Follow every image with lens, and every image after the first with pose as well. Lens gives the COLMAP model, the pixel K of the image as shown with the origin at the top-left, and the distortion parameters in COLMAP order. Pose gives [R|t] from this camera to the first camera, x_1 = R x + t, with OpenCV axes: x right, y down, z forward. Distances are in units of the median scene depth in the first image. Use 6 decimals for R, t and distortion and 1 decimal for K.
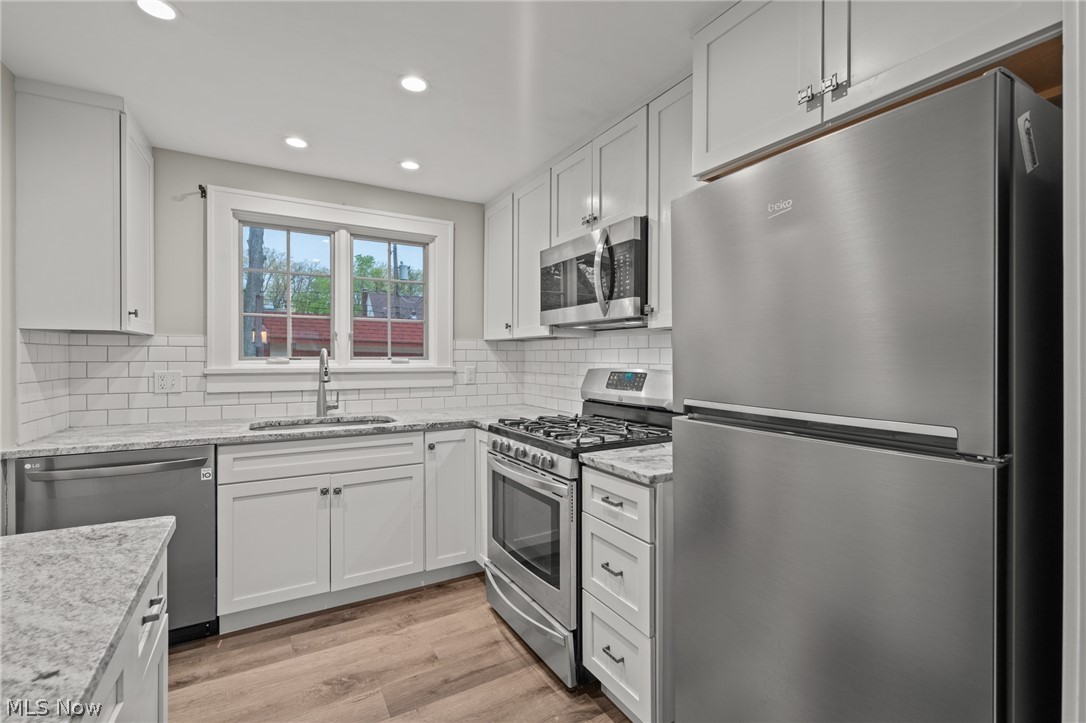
lens RADIAL K [[486.4, 0, 548.8], [0, 486.4, 360.9], [0, 0, 1]] dist [0.001427, -0.000936]
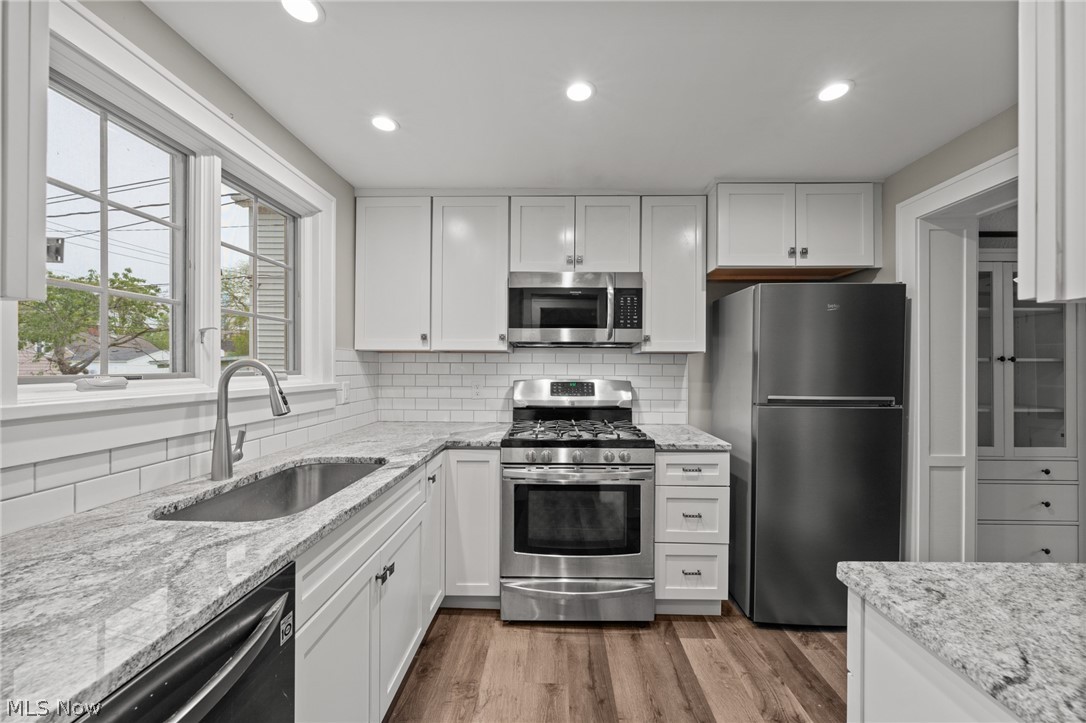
lens RADIAL K [[402.3, 0, 548.3], [0, 402.3, 366.6], [0, 0, 1]] dist [0.000052, -0.000989]
pose [[0.520845, 0.000046, 0.853651, -0.800385], [0.003190, 0.999993, -0.002000, -0.016568], [-0.853645, 0.003765, 0.520841, 0.513410]]
